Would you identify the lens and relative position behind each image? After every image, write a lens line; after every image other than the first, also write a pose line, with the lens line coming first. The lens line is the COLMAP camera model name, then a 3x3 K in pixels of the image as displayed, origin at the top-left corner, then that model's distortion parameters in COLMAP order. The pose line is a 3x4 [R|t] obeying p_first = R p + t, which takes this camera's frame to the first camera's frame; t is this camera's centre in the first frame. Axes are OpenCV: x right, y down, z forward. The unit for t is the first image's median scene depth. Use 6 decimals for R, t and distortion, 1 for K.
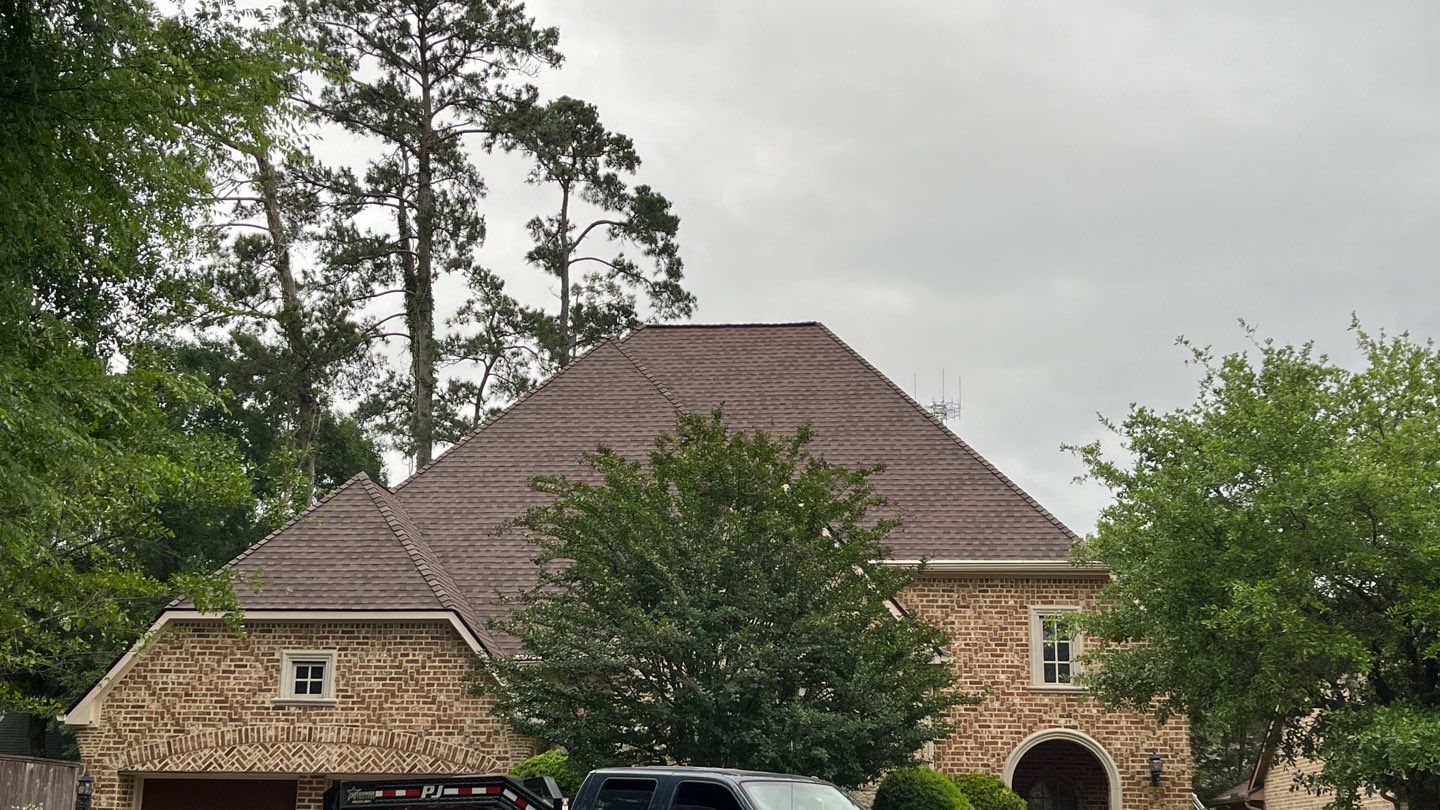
lens RADIAL K [[1713.9, 0, 703.9], [0, 1713.9, 410.3], [0, 0, 1]] dist [0.024573, 0.000000]
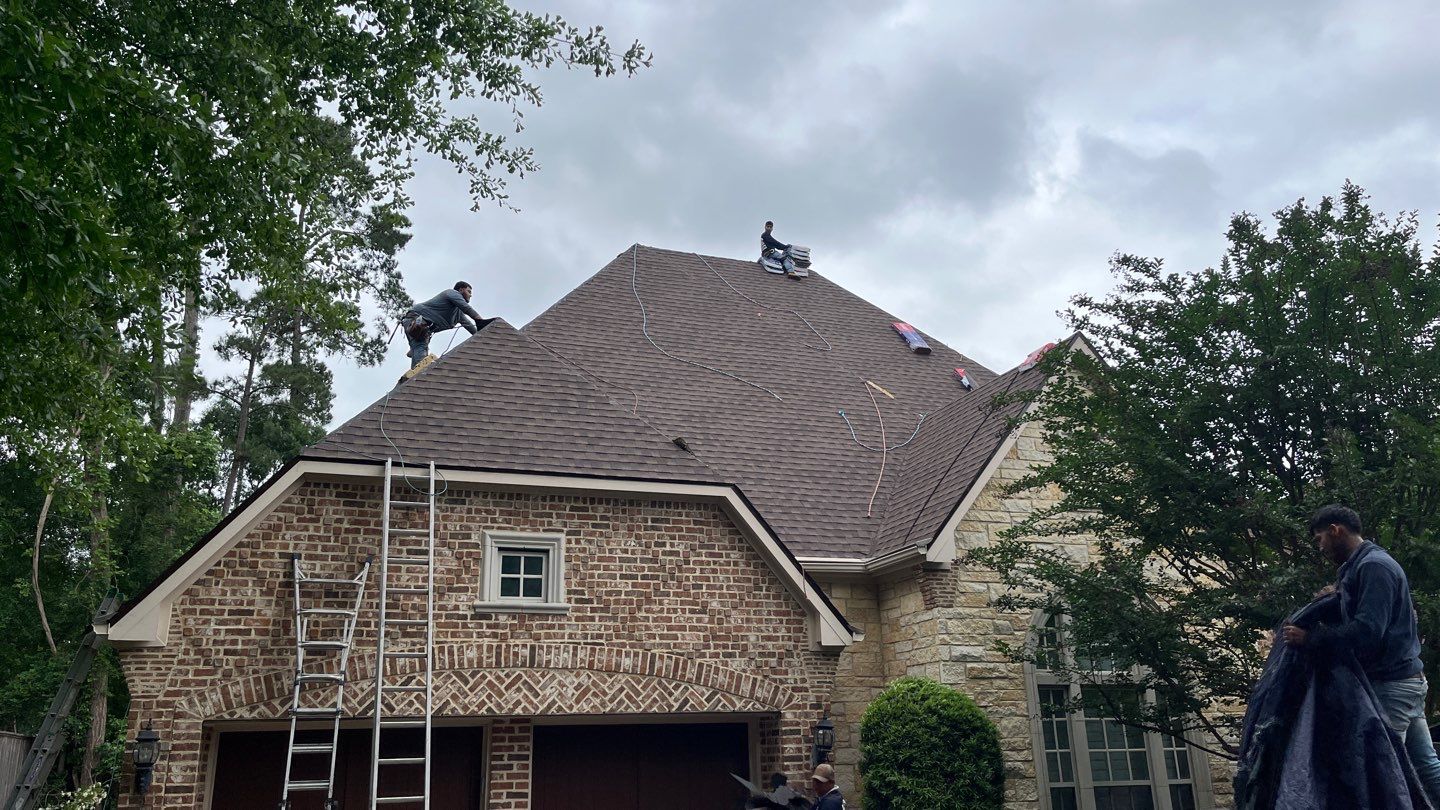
lens RADIAL K [[1102.5, 0, 717.6], [0, 1102.5, 412.9], [0, 0, 1]] dist [0.068877, -0.066004]
pose [[0.904282, 0.091872, 0.416933, -0.350773], [-0.071146, 0.995345, -0.065019, 0.116583], [-0.420966, 0.029132, 0.906609, 0.572571]]
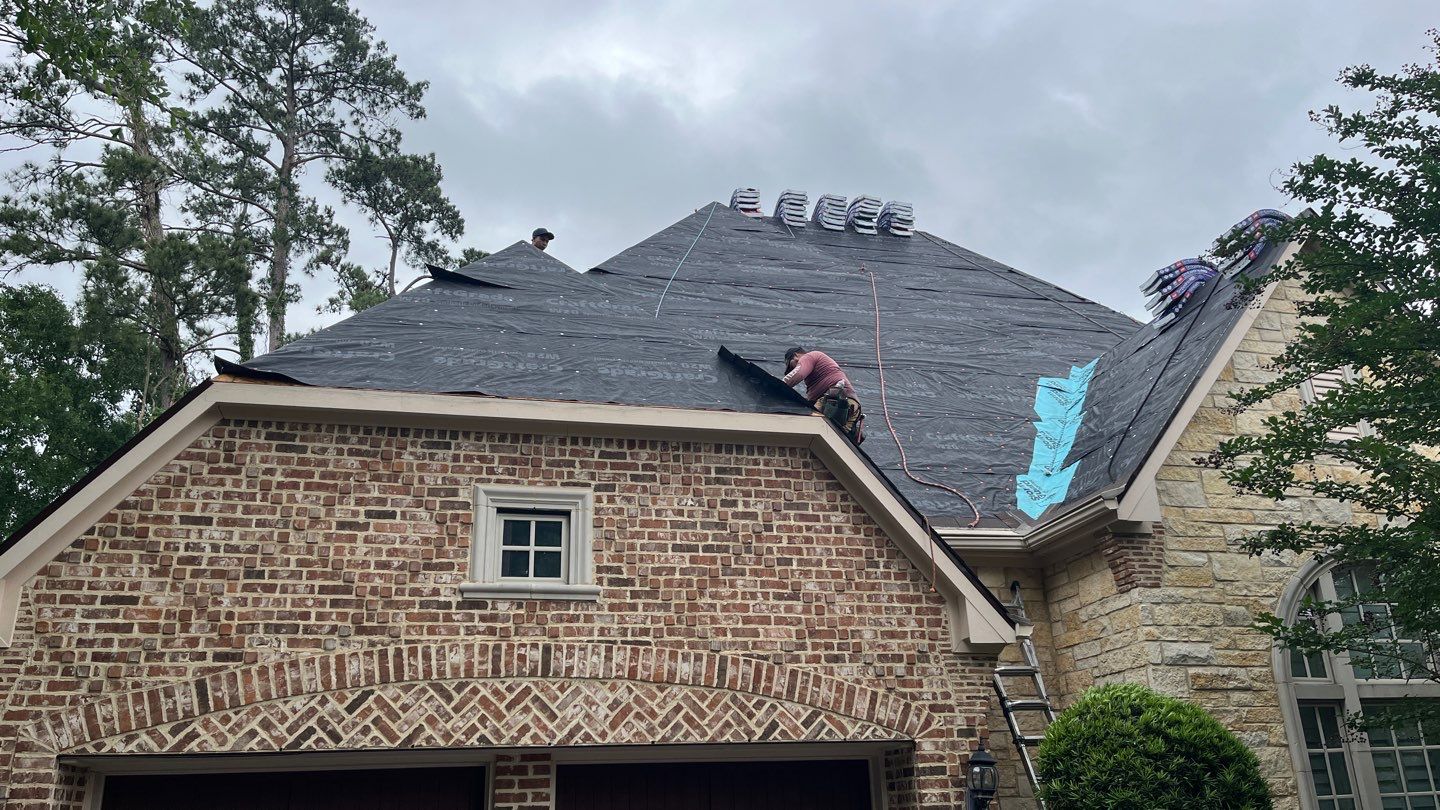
lens RADIAL K [[1102.5, 0, 722.9], [0, 1102.5, 417.0], [0, 0, 1]] dist [0.068877, -0.066004]
pose [[0.944910, 0.072070, 0.319297, -0.282632], [-0.037006, 0.992727, -0.114562, 0.155145], [-0.325232, 0.096435, 0.940704, 0.694489]]
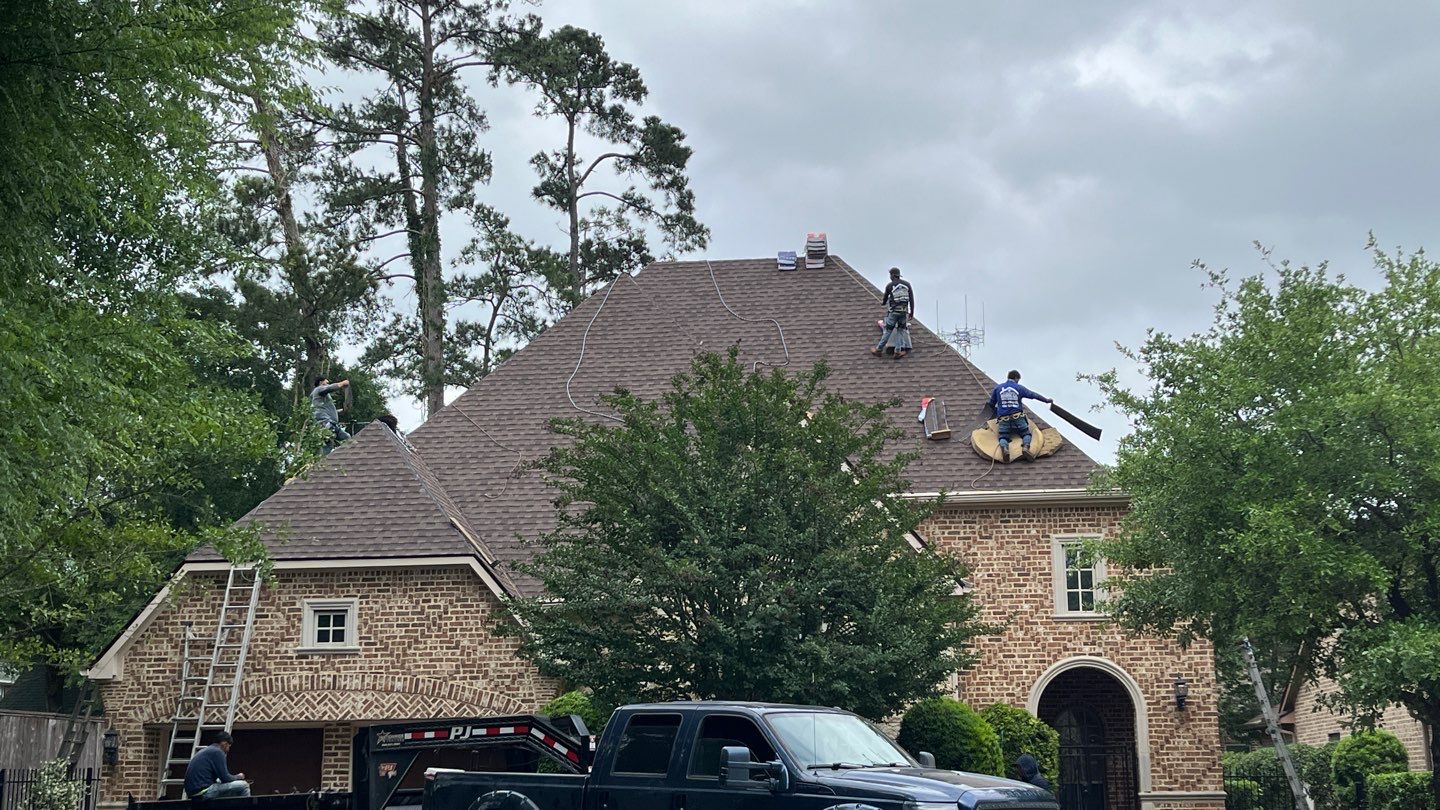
lens RADIAL K [[1713.9, 0, 730.3], [0, 1713.9, 446.9], [0, 0, 1]] dist [0.024573, 0.000000]
pose [[0.999625, -0.026984, 0.004741, -0.000047], [0.026667, 0.997991, 0.057479, 0.000654], [-0.006283, -0.057331, 0.998335, 0.008994]]
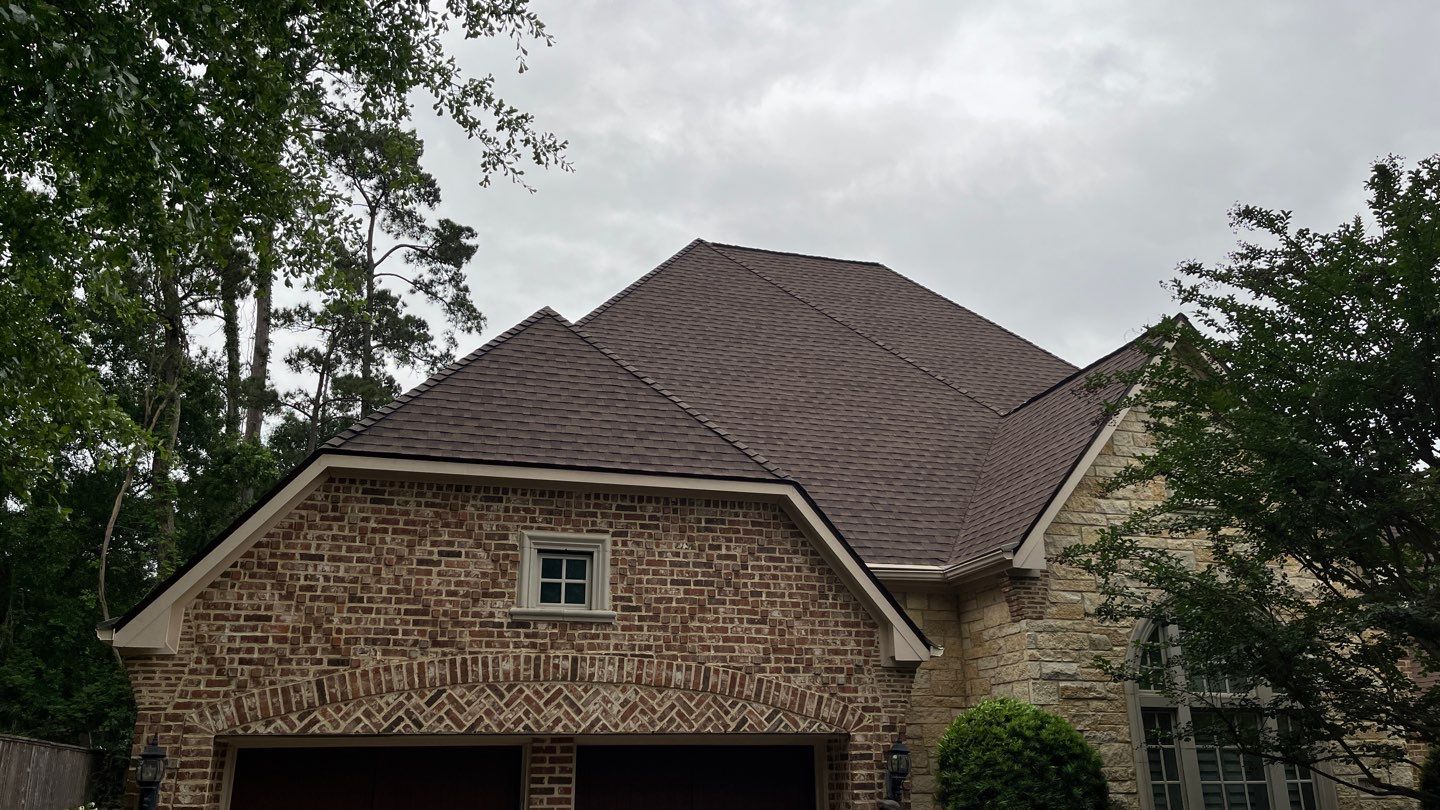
lens RADIAL K [[1102.5, 0, 722.3], [0, 1102.5, 416.4], [0, 0, 1]] dist [0.068877, -0.066004]
pose [[0.929327, 0.091672, 0.357697, -0.327314], [-0.069485, 0.994803, -0.074424, 0.124505], [-0.362660, 0.044309, 0.930867, 0.608390]]
